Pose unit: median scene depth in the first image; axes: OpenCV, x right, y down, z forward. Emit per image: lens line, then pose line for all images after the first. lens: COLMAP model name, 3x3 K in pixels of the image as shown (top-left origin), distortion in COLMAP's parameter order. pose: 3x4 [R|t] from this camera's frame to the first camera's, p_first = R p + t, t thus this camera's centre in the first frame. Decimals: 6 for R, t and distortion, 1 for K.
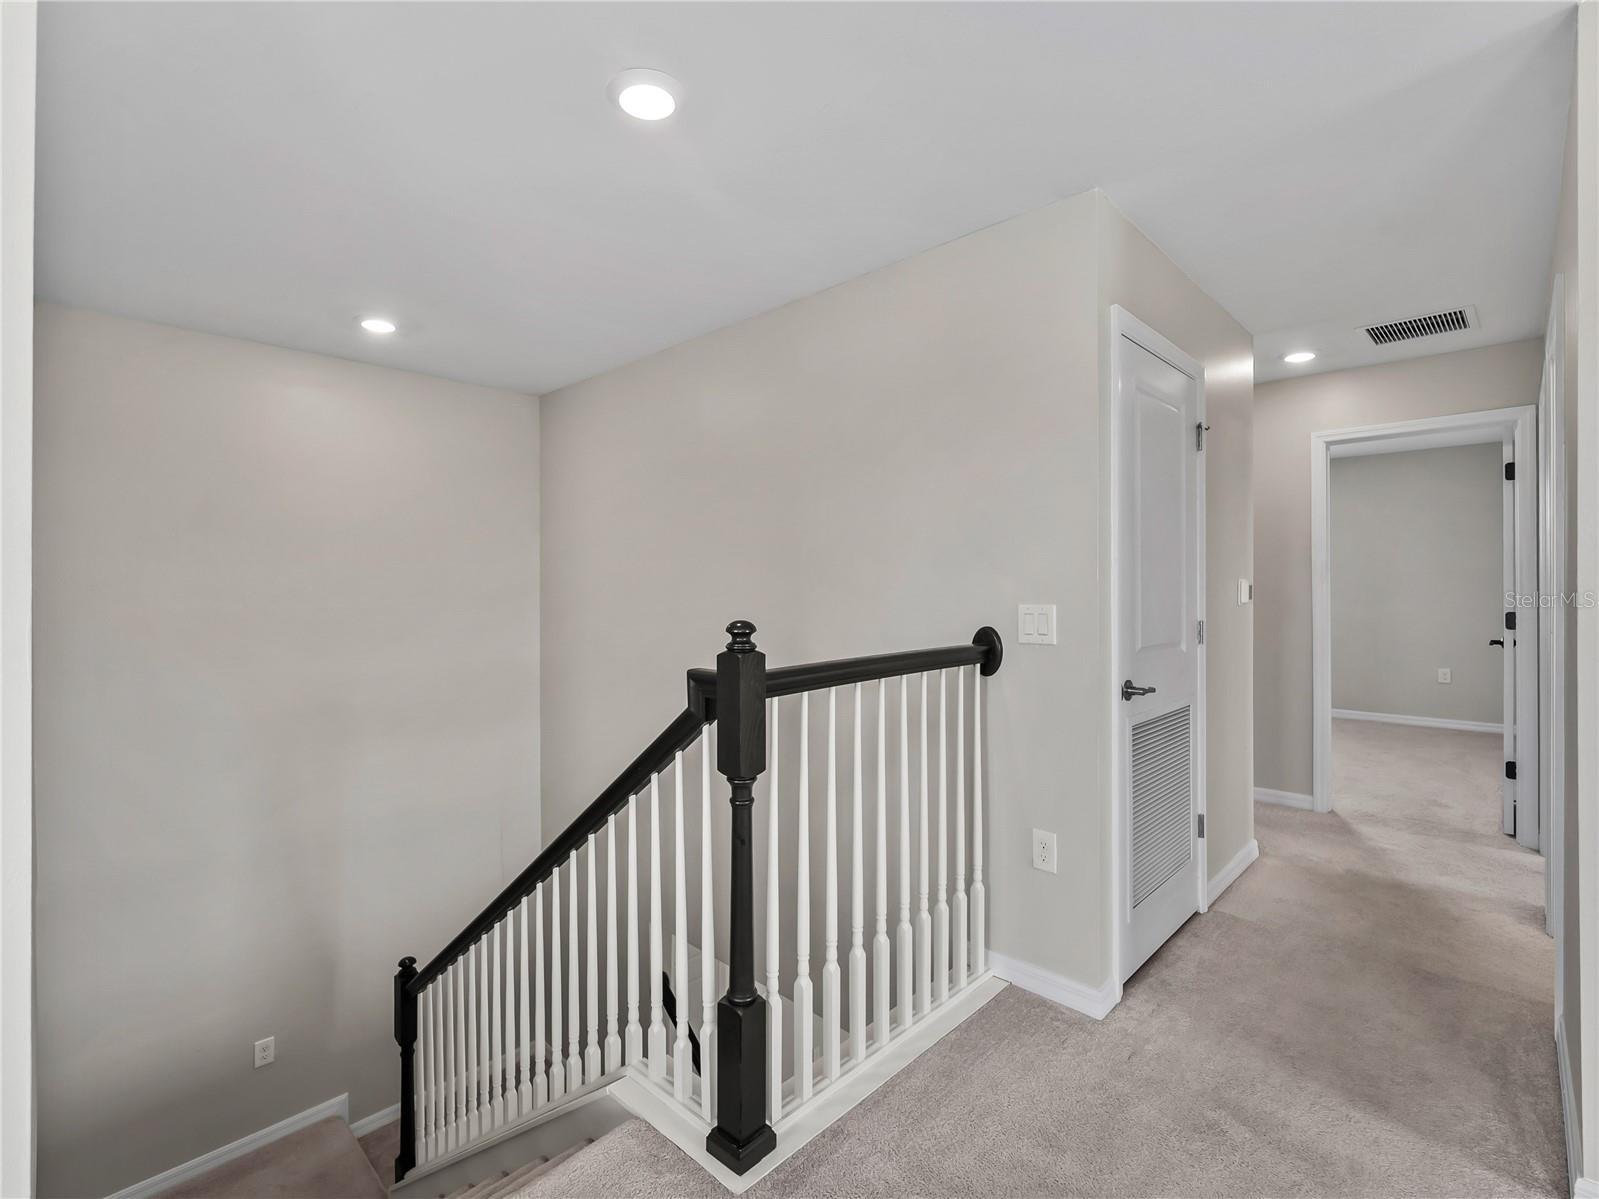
lens RADIAL K [[733.9, 0, 801.5], [0, 733.9, 592.2], [0, 0, 1]] dist [-0.008443, -0.000010]
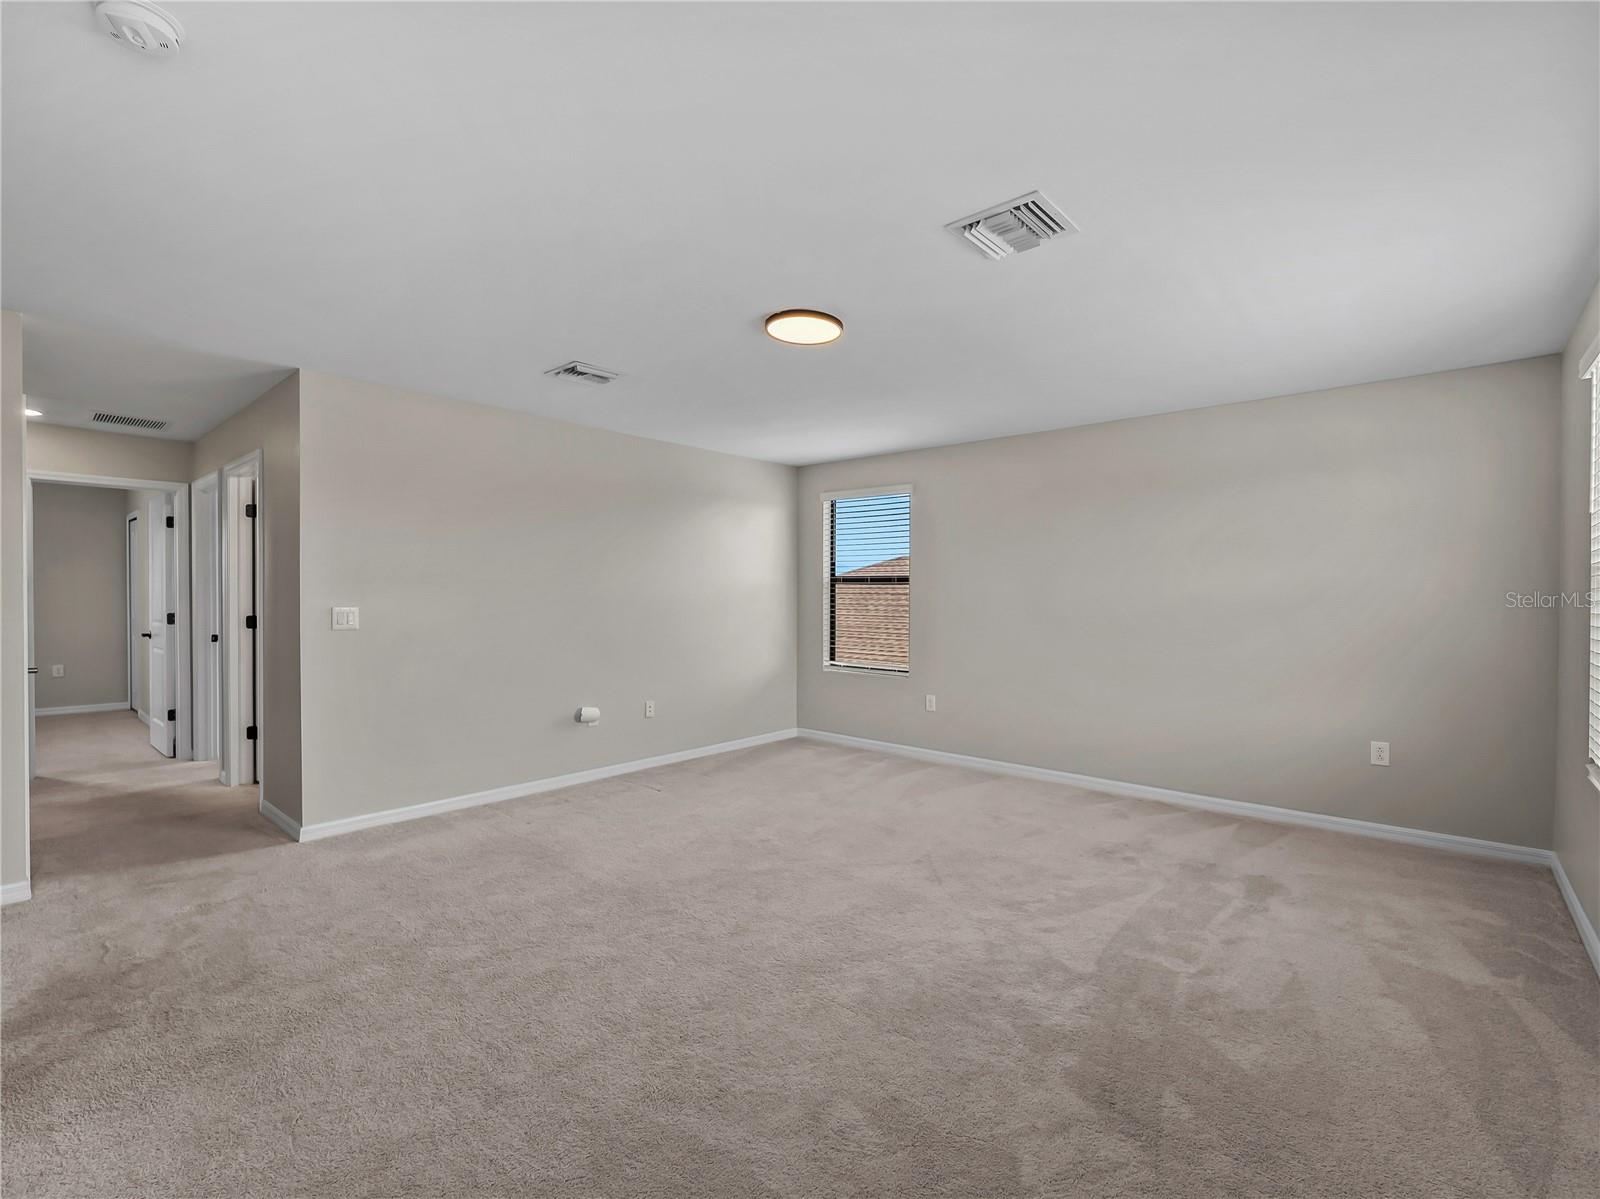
lens RADIAL K [[734.4, 0, 801.7], [0, 734.4, 597.7], [0, 0, 1]] dist [-0.008443, -0.000010]
pose [[-0.052139, 0.001427, 0.998639, -0.712697], [-0.004845, 0.999987, -0.001682, -0.011418], [-0.998628, -0.004926, -0.052131, -0.287197]]
